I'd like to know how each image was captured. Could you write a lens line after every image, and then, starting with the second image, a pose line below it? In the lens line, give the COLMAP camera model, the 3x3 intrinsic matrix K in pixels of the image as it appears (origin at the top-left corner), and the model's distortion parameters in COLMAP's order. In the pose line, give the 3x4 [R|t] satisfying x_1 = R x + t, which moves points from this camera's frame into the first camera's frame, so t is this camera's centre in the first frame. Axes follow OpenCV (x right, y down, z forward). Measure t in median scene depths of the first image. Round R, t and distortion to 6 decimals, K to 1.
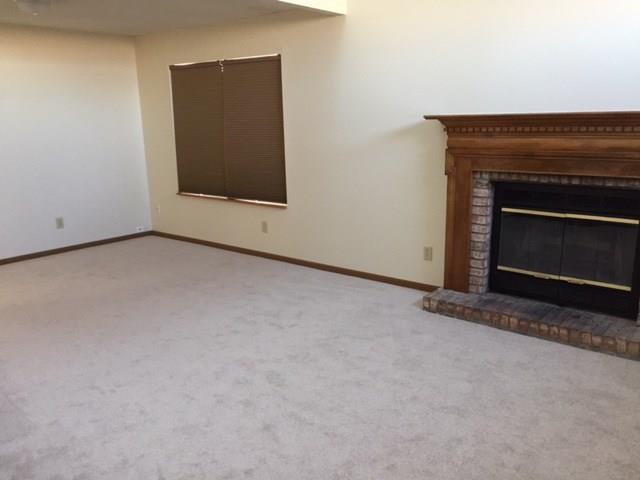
lens RADIAL K [[537.8, 0, 320.4], [0, 537.8, 241.3], [0, 0, 1]] dist [0.049696, -0.065898]
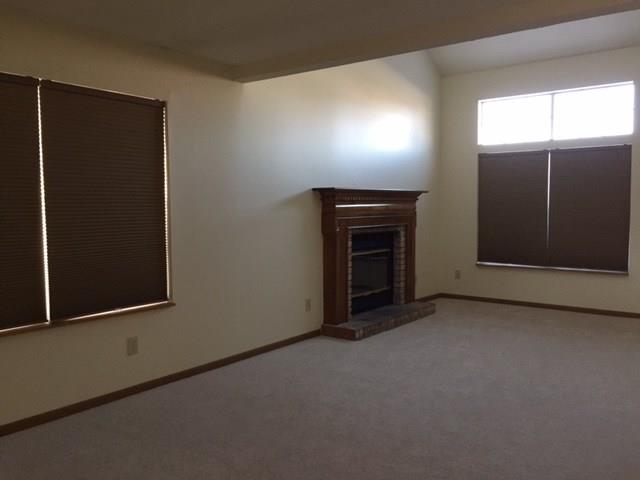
lens RADIAL K [[537.8, 0, 324.1], [0, 537.8, 240.8], [0, 0, 1]] dist [0.049696, -0.065898]
pose [[-0.016214, -0.059501, 0.998097, -1.171070], [0.225657, 0.972256, 0.061626, -0.215836], [-0.974072, 0.226227, -0.002338, 1.160906]]
